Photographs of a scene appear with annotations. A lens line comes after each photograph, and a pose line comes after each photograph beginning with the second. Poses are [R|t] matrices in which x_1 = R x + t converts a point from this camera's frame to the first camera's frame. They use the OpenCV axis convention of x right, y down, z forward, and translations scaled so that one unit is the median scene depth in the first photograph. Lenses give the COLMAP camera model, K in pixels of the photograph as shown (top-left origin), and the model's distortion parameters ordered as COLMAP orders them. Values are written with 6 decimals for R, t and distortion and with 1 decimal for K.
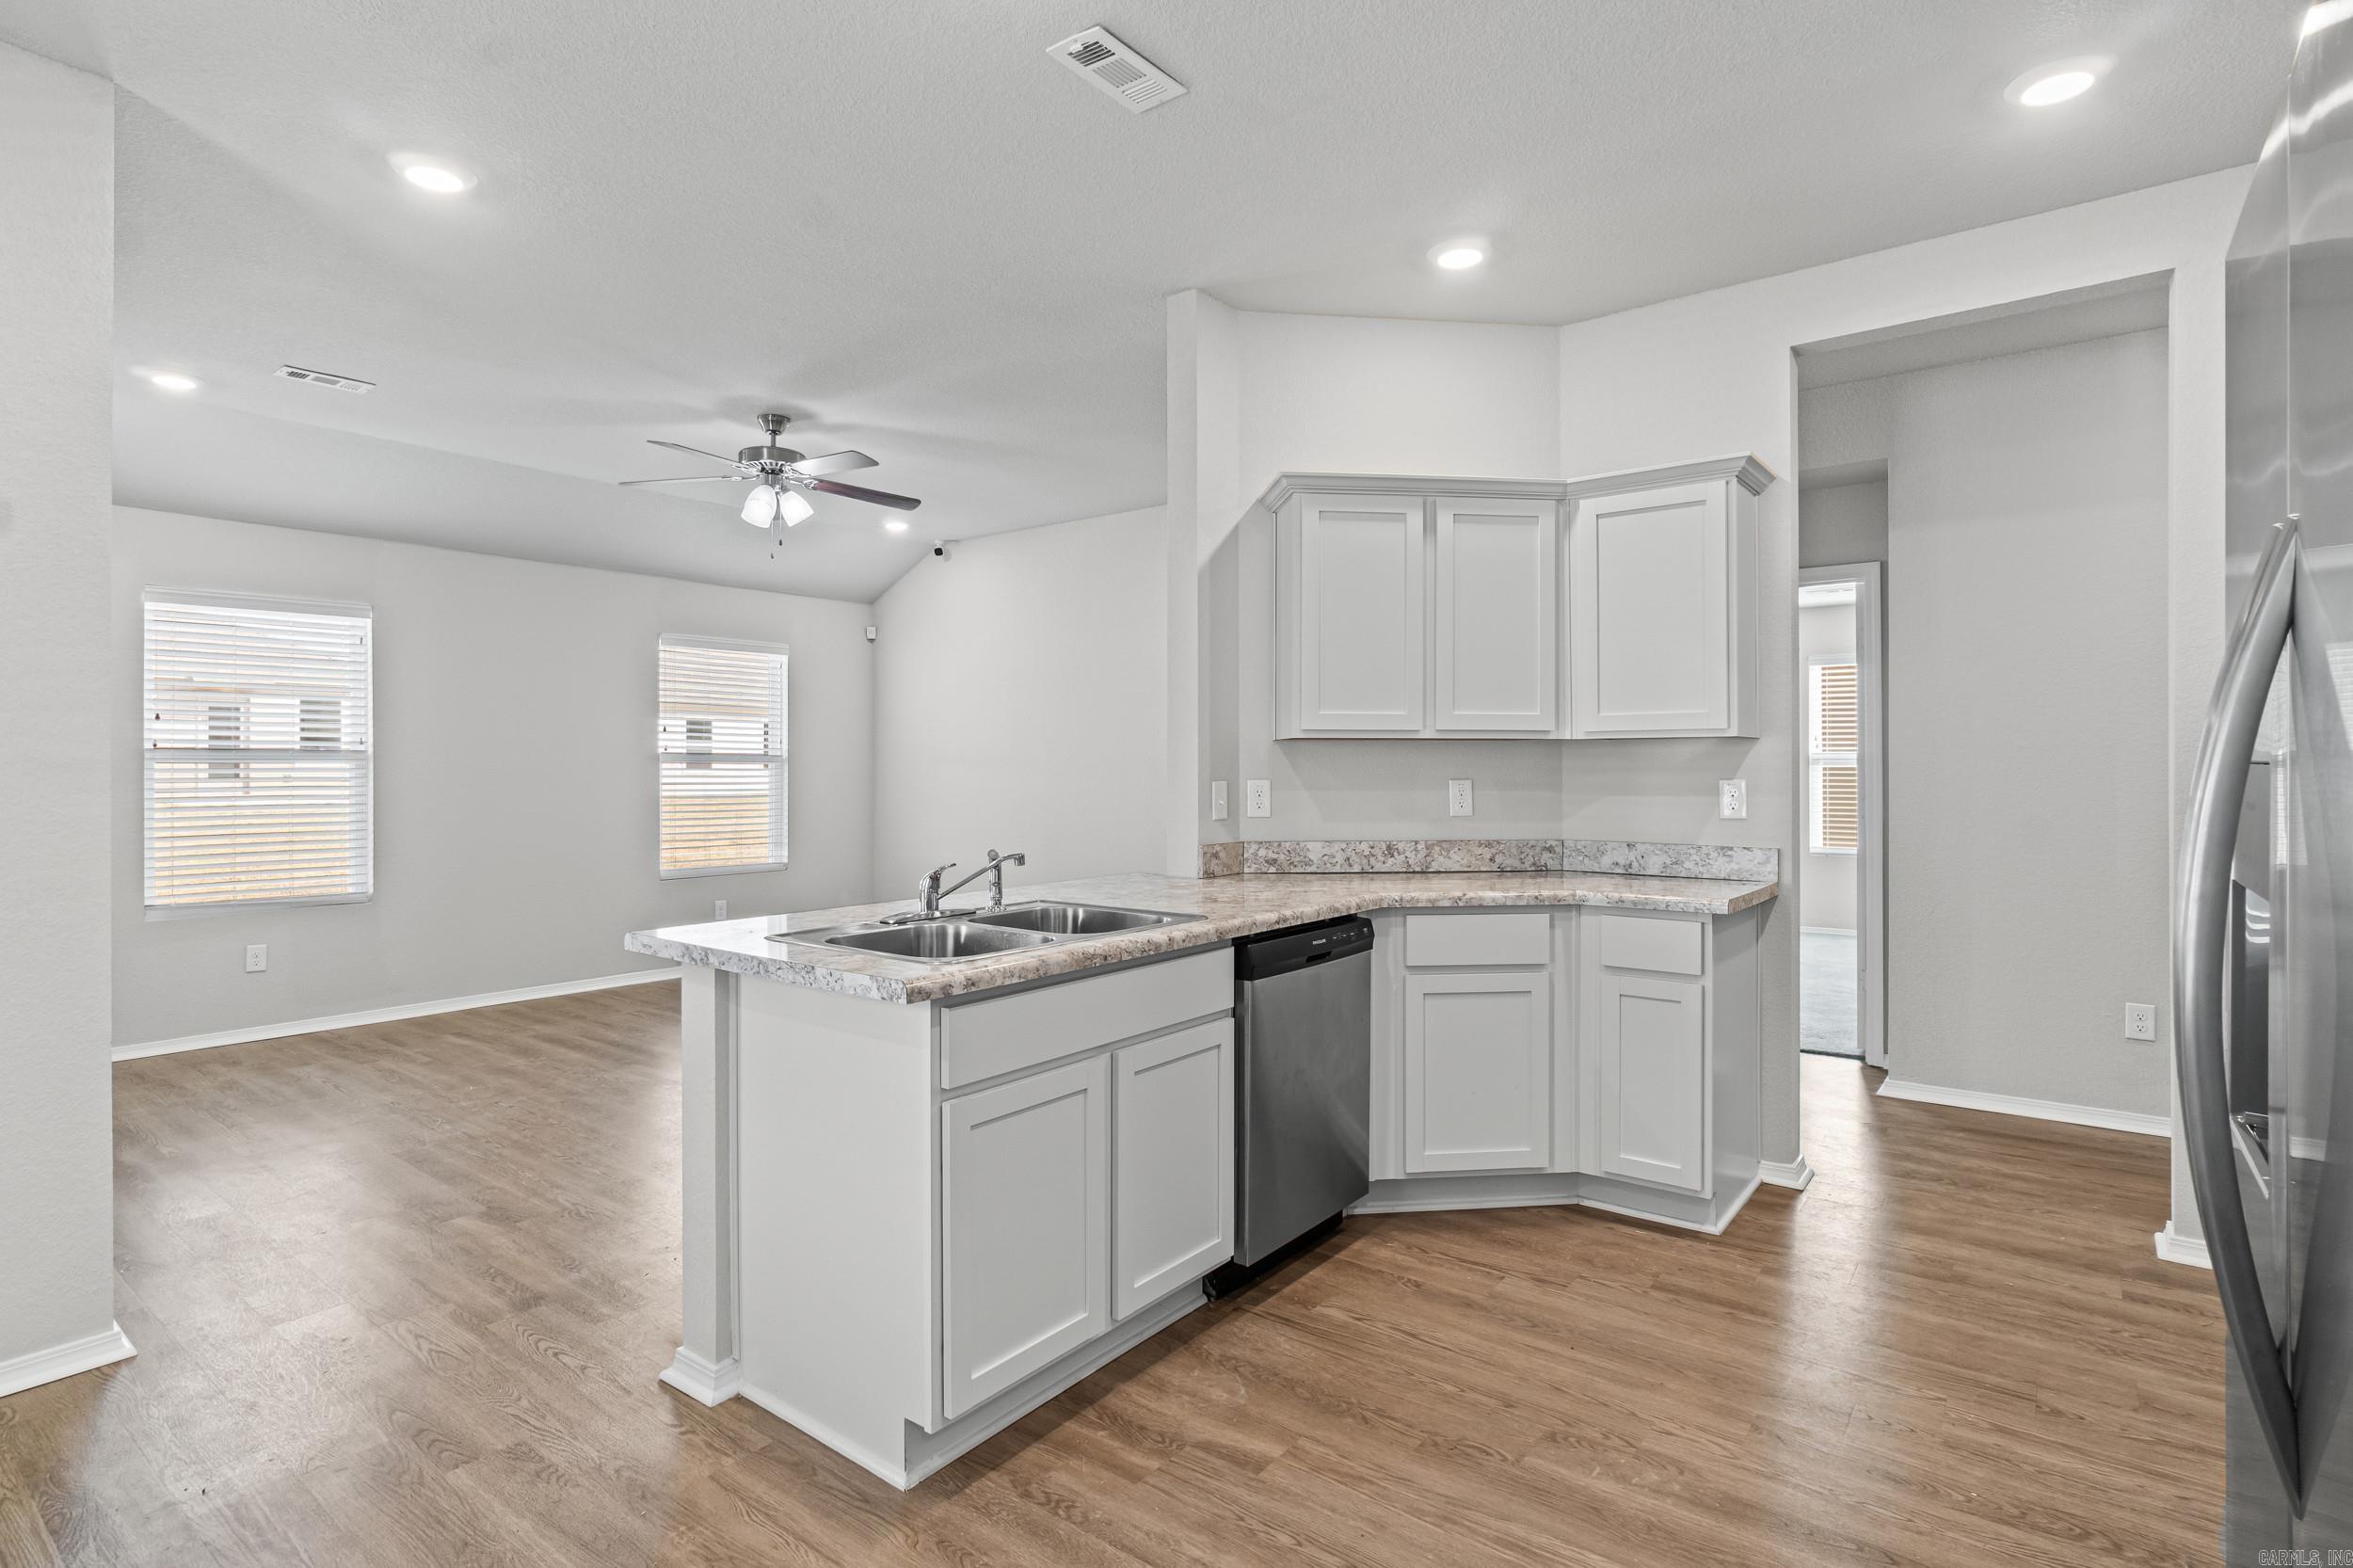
lens RADIAL K [[1193.7, 0, 1156.5], [0, 1193.7, 769.6], [0, 0, 1]] dist [-0.011217, 0.004149]
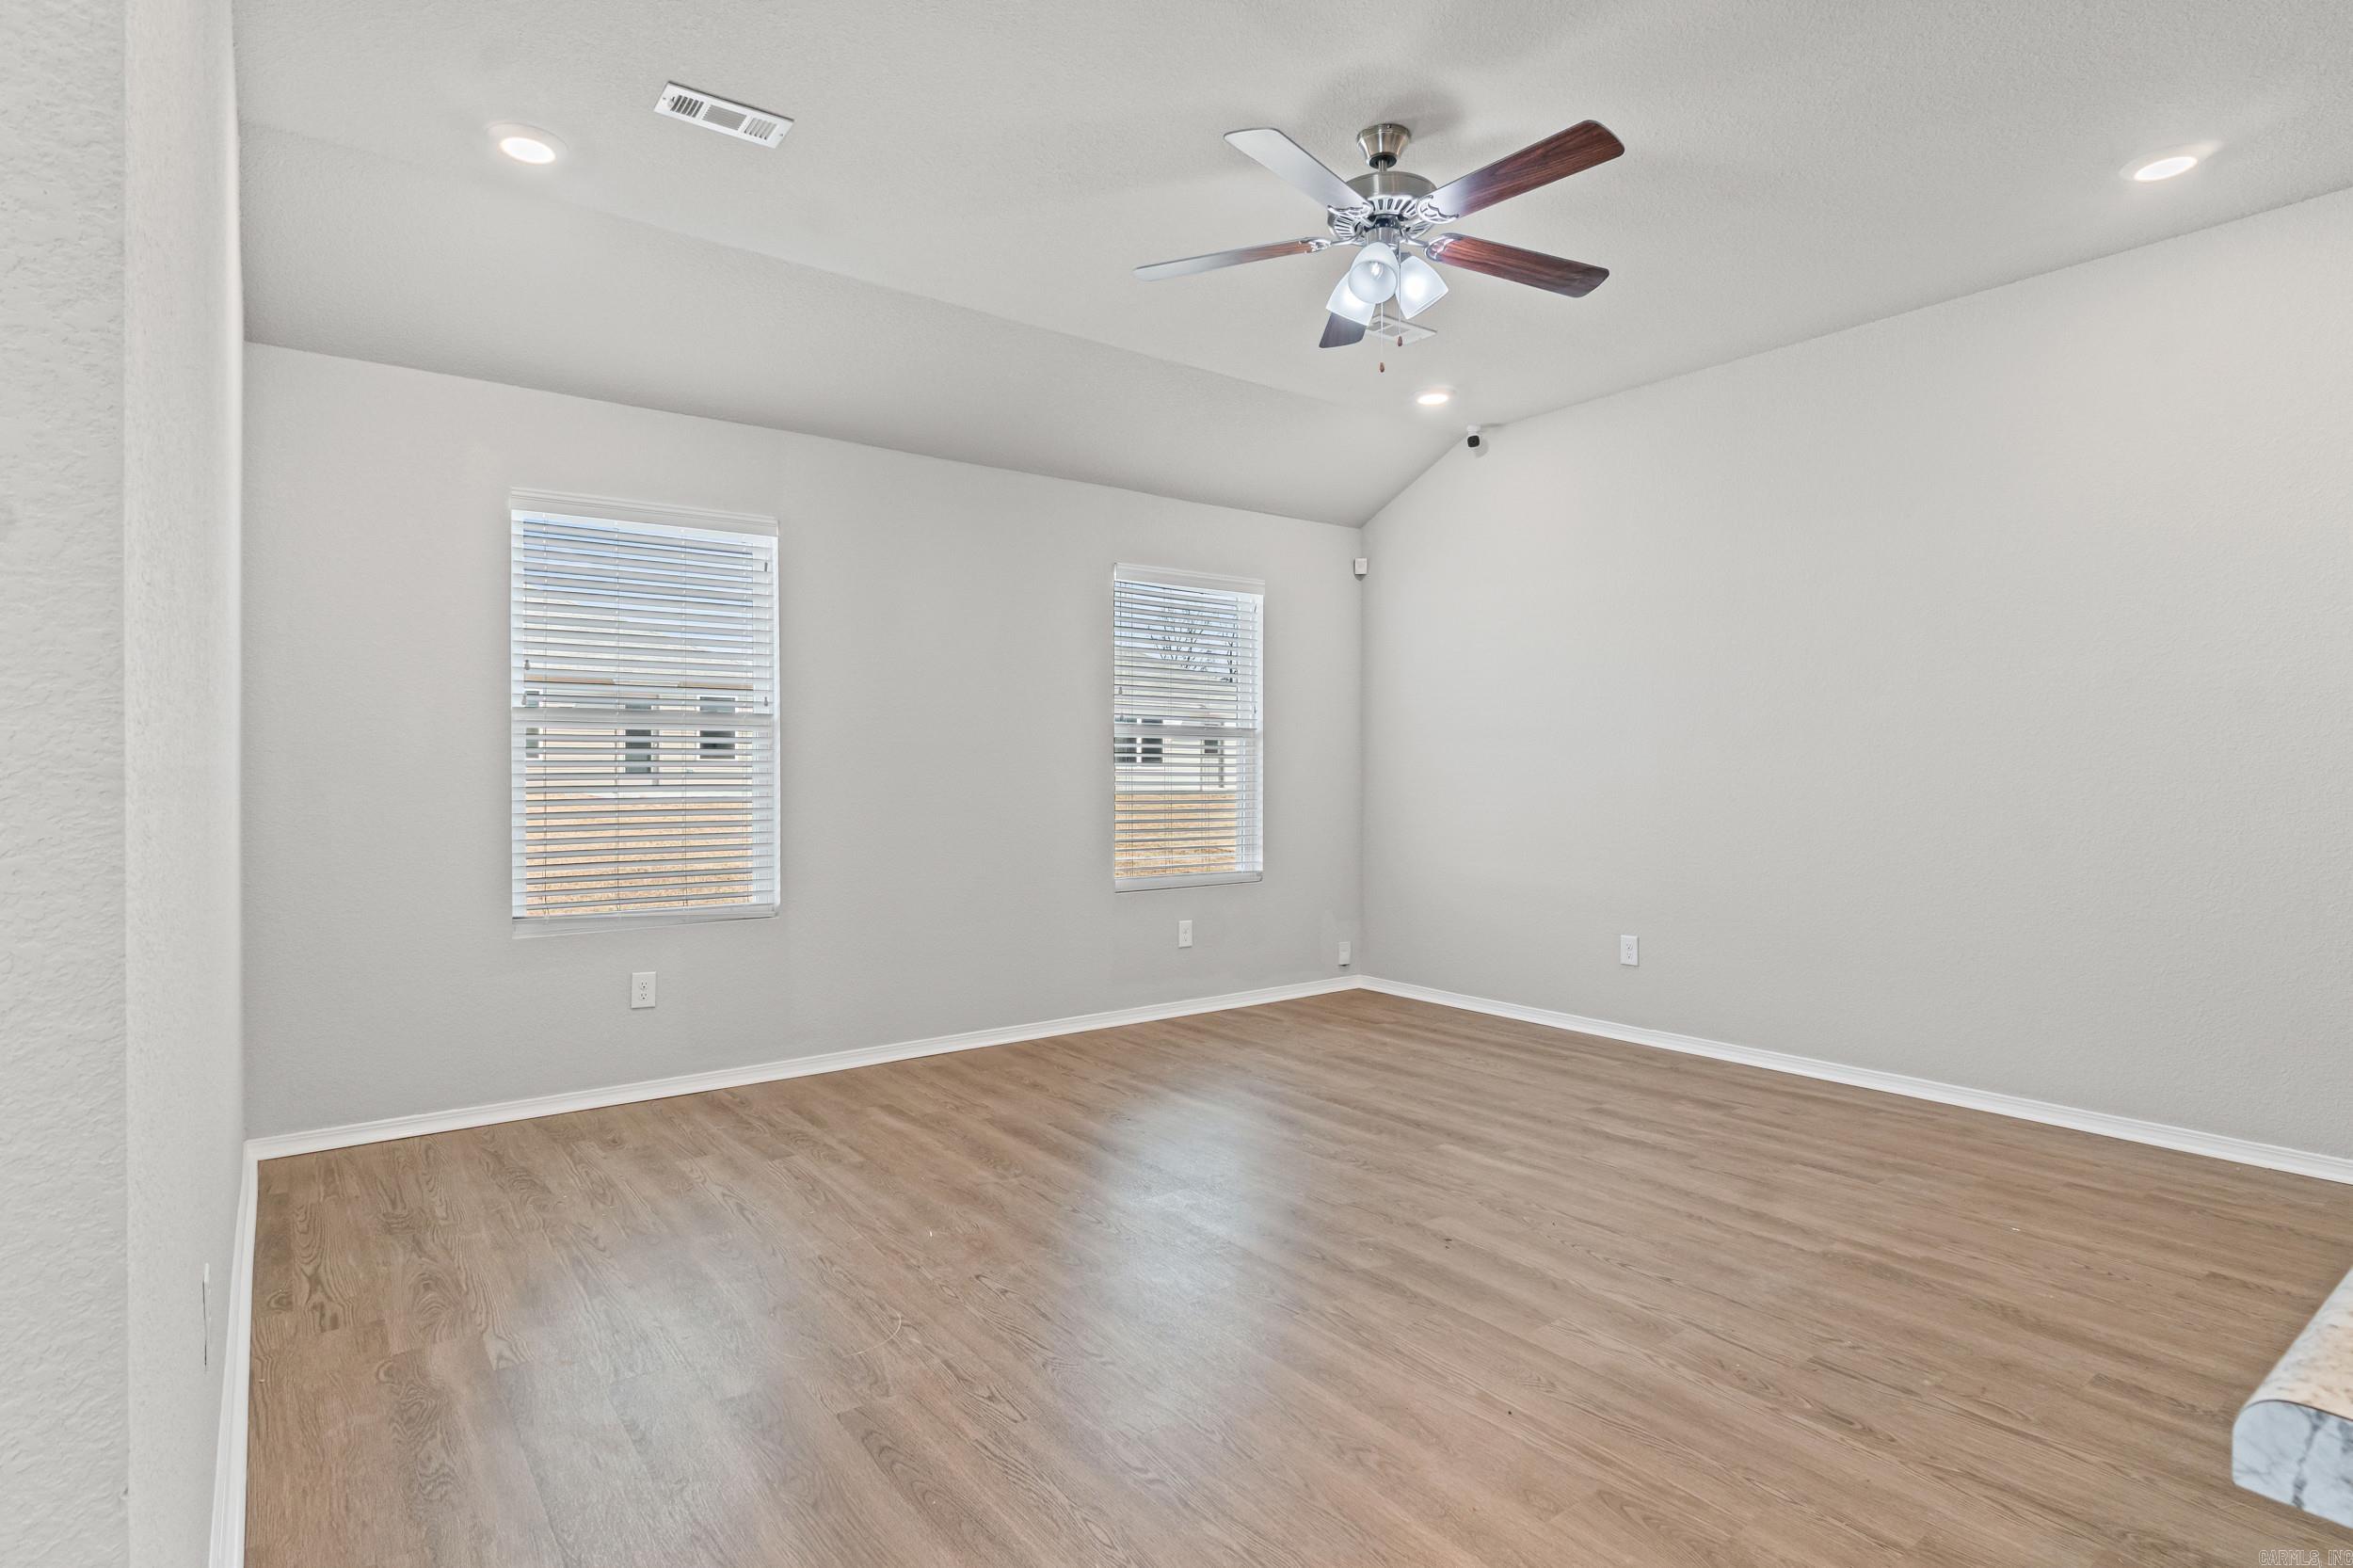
lens RADIAL K [[1193.7, 0, 1154.9], [0, 1193.7, 778.9], [0, 0, 1]] dist [-0.011217, 0.004149]
pose [[0.965959, 0.001844, -0.258688, -0.277913], [-0.000031, 0.999975, 0.007012, 0.022621], [0.258694, -0.006765, 0.965936, 0.394539]]
